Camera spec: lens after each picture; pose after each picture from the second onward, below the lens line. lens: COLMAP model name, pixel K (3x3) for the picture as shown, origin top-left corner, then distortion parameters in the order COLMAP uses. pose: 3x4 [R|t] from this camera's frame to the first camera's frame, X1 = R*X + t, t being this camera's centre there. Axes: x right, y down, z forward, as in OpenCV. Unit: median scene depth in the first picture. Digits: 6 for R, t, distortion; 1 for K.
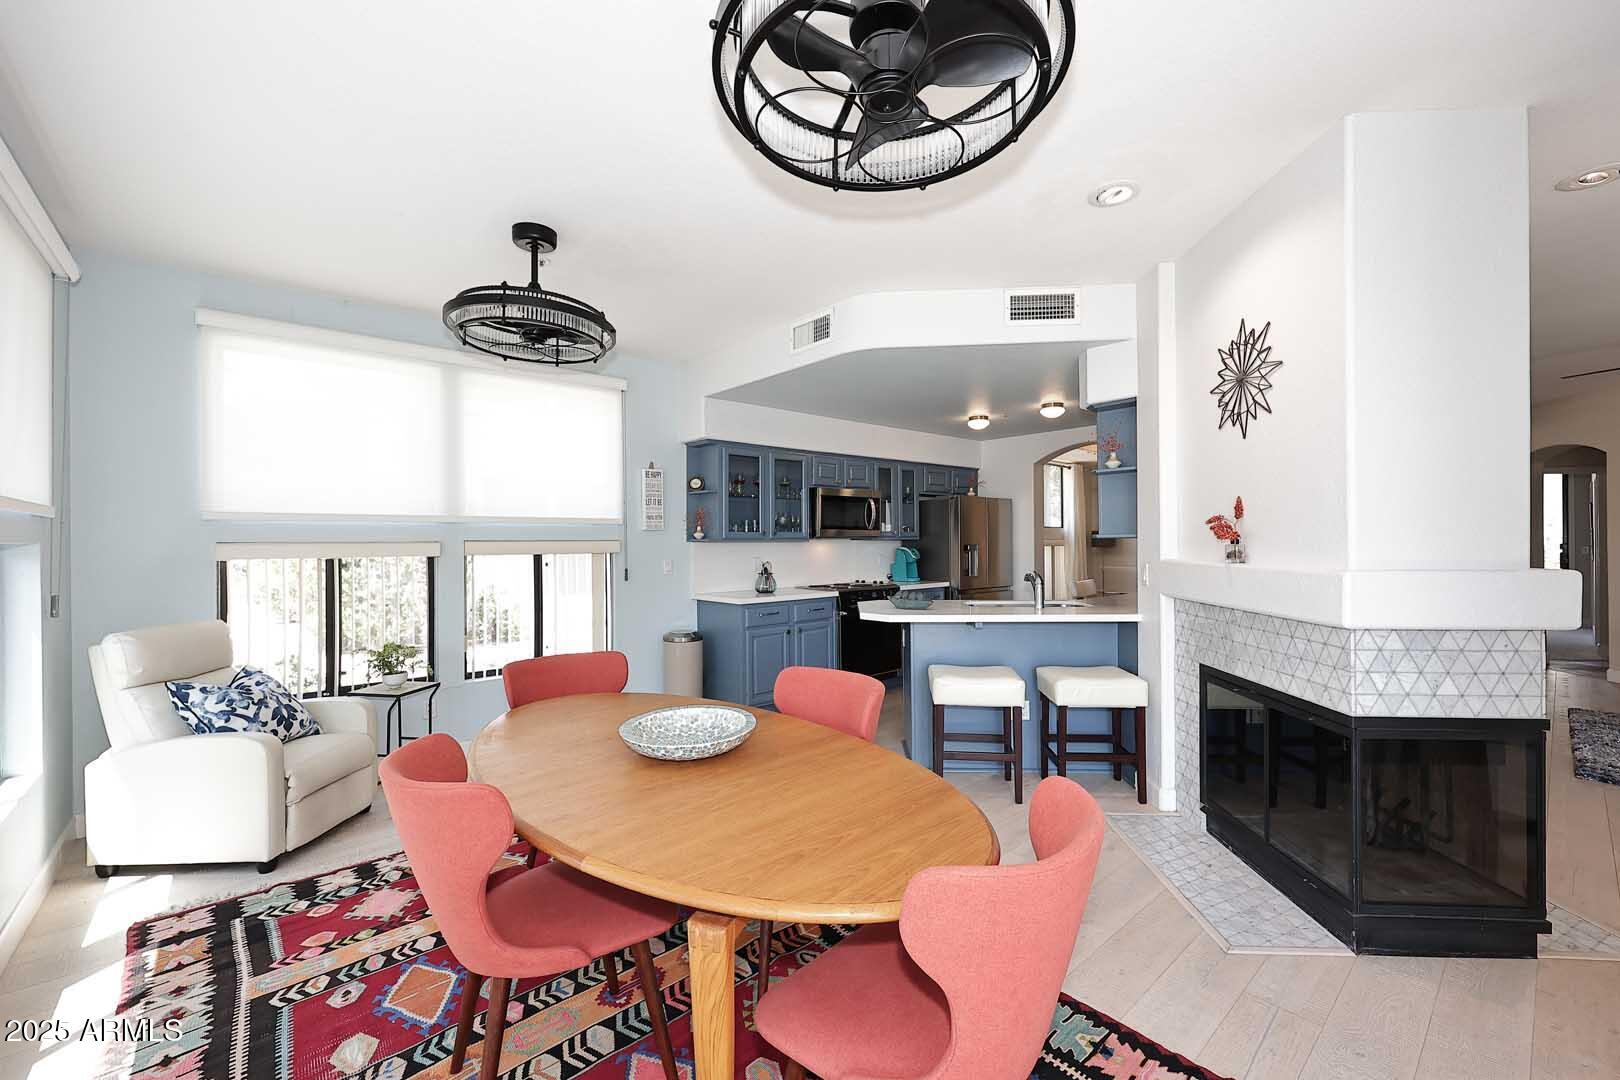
lens RADIAL K [[652.7, 0, 805.7], [0, 652.7, 530.0], [0, 0, 1]] dist [0.000539, 0.000997]
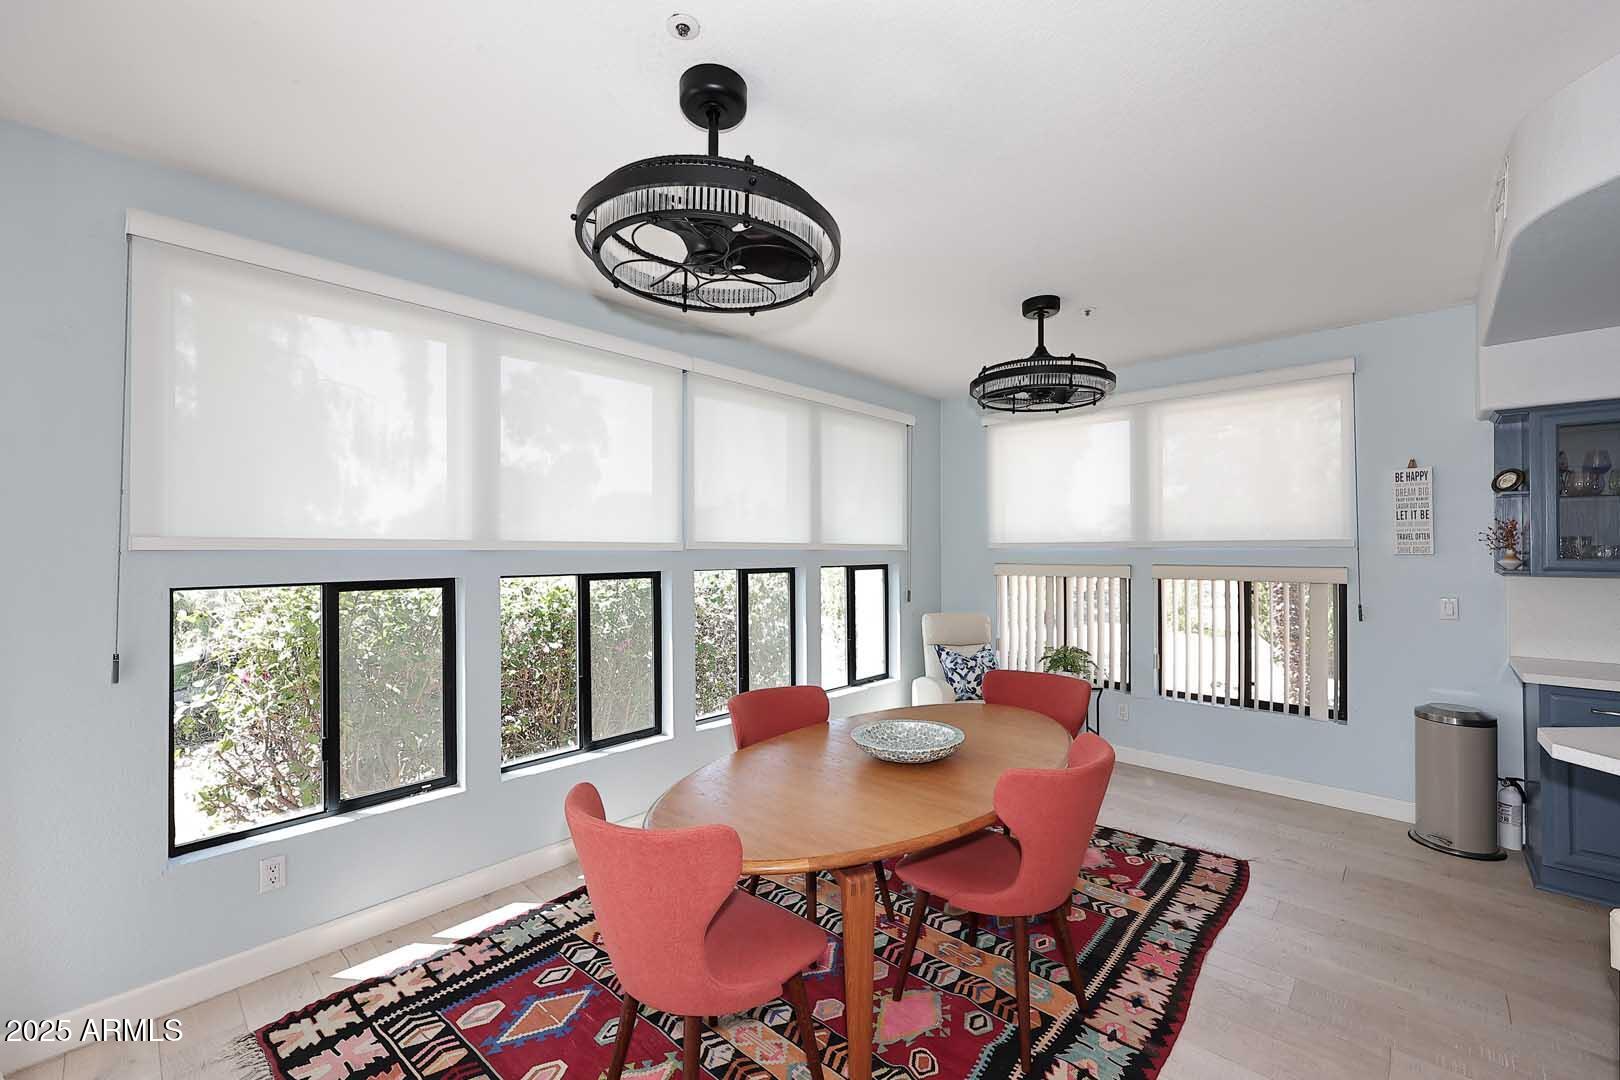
lens RADIAL K [[652.7, 0, 810.8], [0, 652.7, 546.7], [0, 0, 1]] dist [0.000539, 0.000997]
pose [[0.112835, 0.004273, -0.993605, 0.689784], [0.018292, 0.999812, 0.006377, -0.043509], [0.993445, -0.018894, 0.112735, 0.469673]]
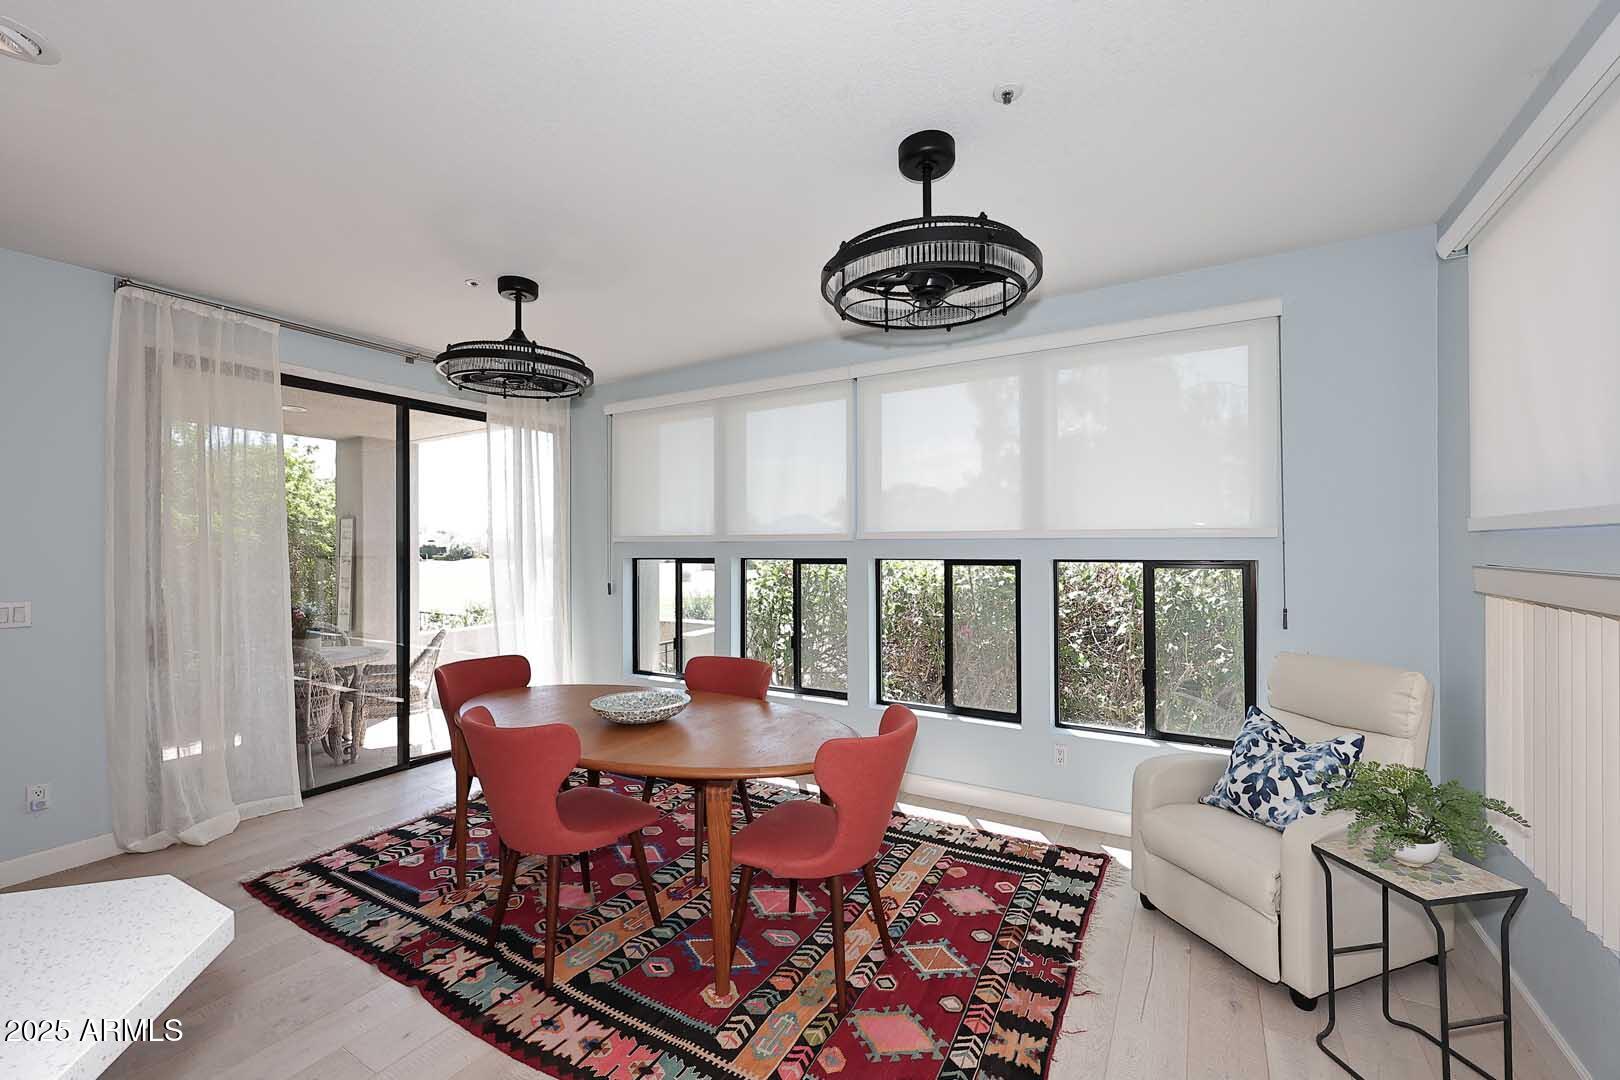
lens RADIAL K [[652.7, 0, 815.8], [0, 652.7, 542.8], [0, 0, 1]] dist [0.000539, 0.000997]
pose [[-0.943823, 0.013852, -0.330162, -0.049834], [0.020505, 0.999651, -0.016675, -0.005837], [0.329815, -0.022508, -0.943777, 1.668658]]
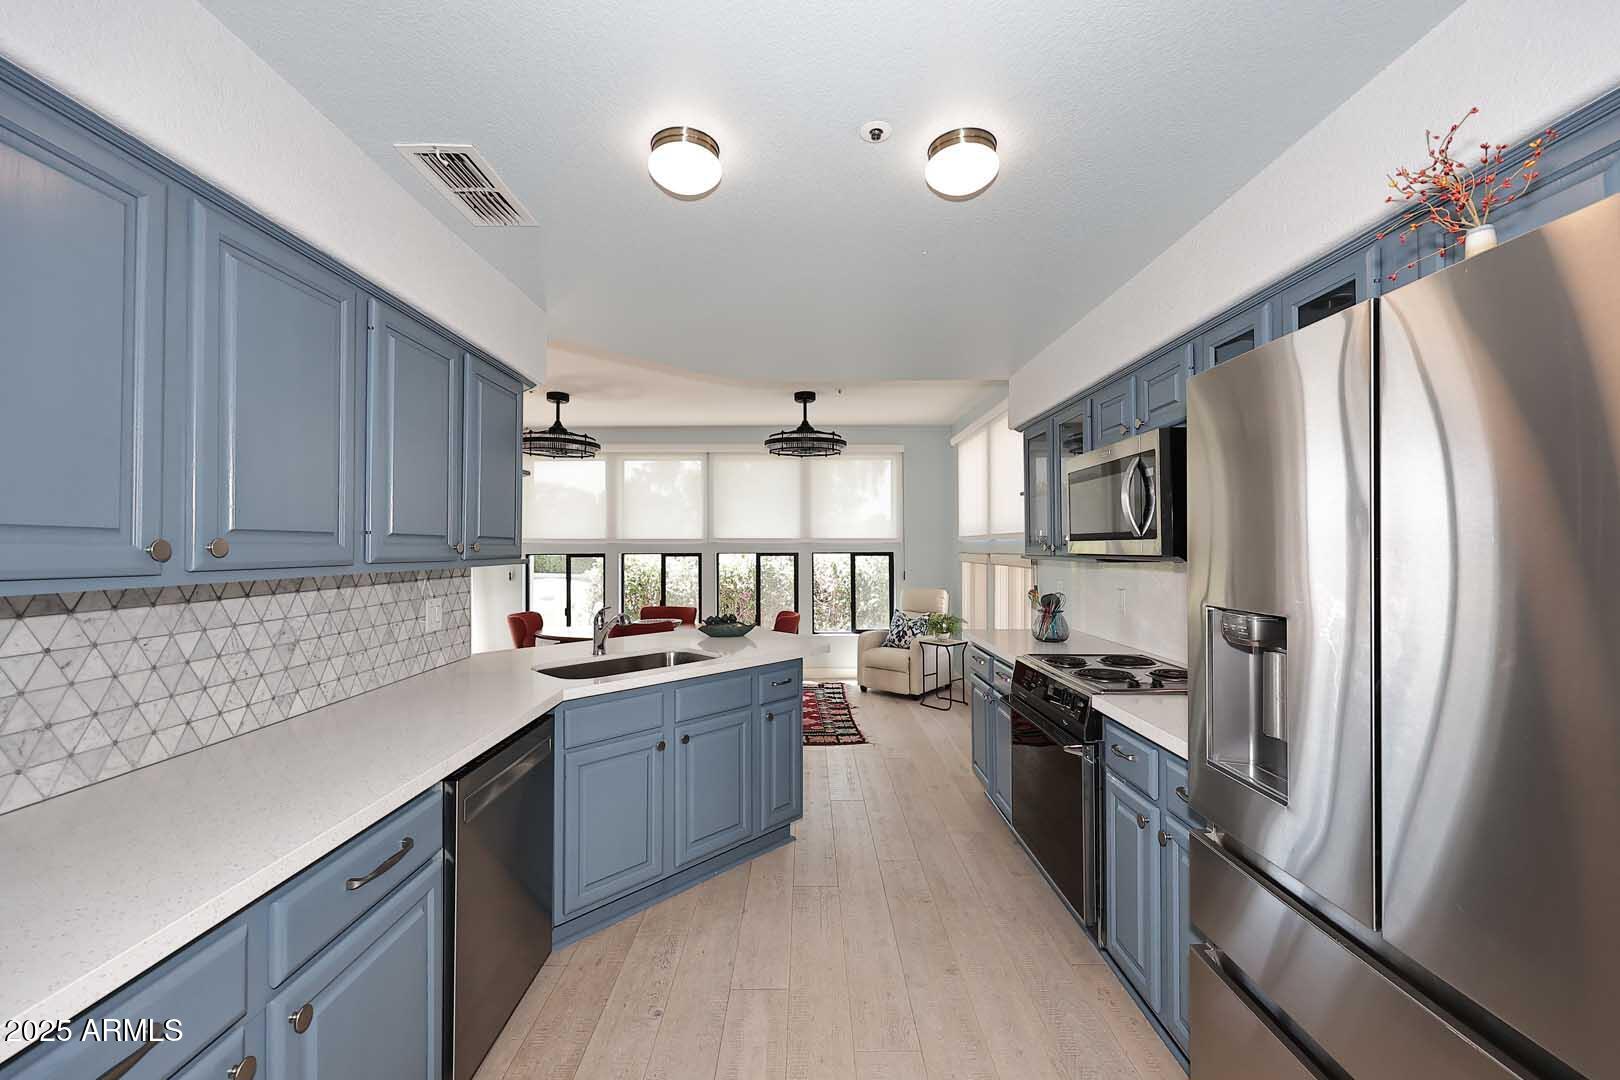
lens RADIAL K [[652.7, 0, 812.0], [0, 652.7, 536.9], [0, 0, 1]] dist [0.000539, 0.000997]
pose [[-0.636236, 0.001424, -0.771493, 1.076105], [0.023011, 0.999588, -0.017131, -0.002977], [0.771151, -0.028652, -0.636007, 2.266902]]
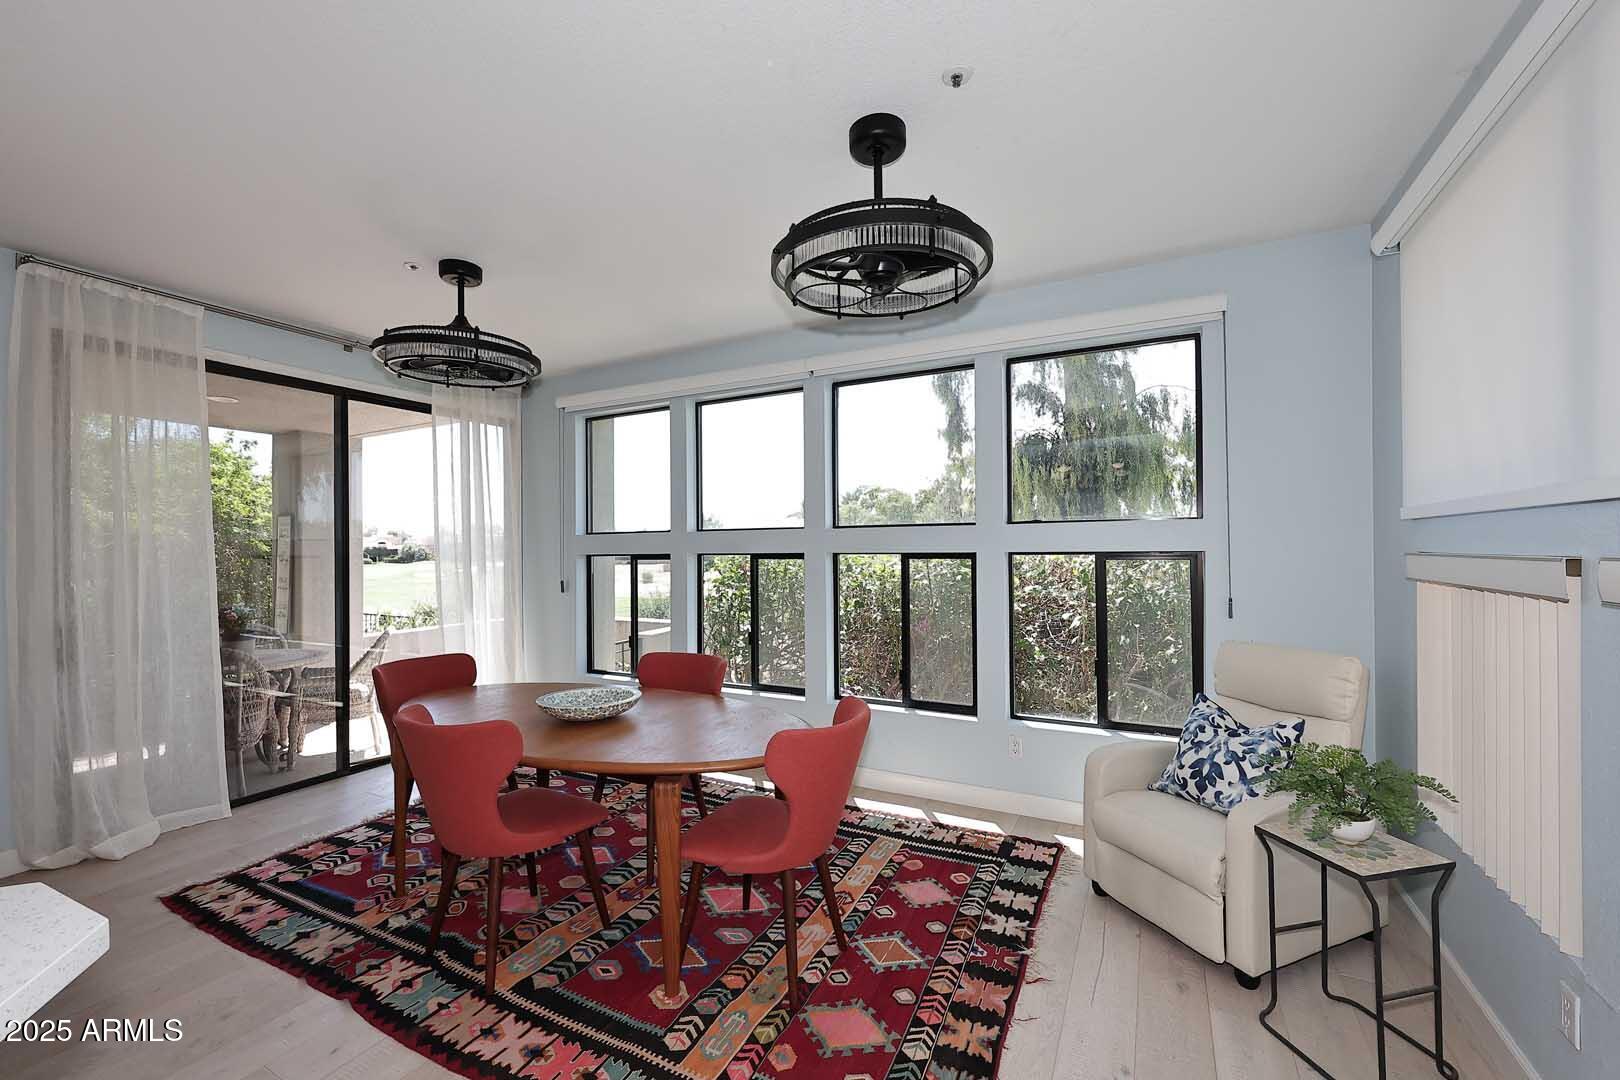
lens RADIAL K [[652.7, 0, 812.1], [0, 652.7, 544.5], [0, 0, 1]] dist [0.000539, 0.000997]
pose [[-0.926085, 0.017149, -0.376924, -0.067282], [0.024538, 0.999589, -0.014809, 0.008212], [0.376515, -0.022963, -0.926126, 1.661133]]
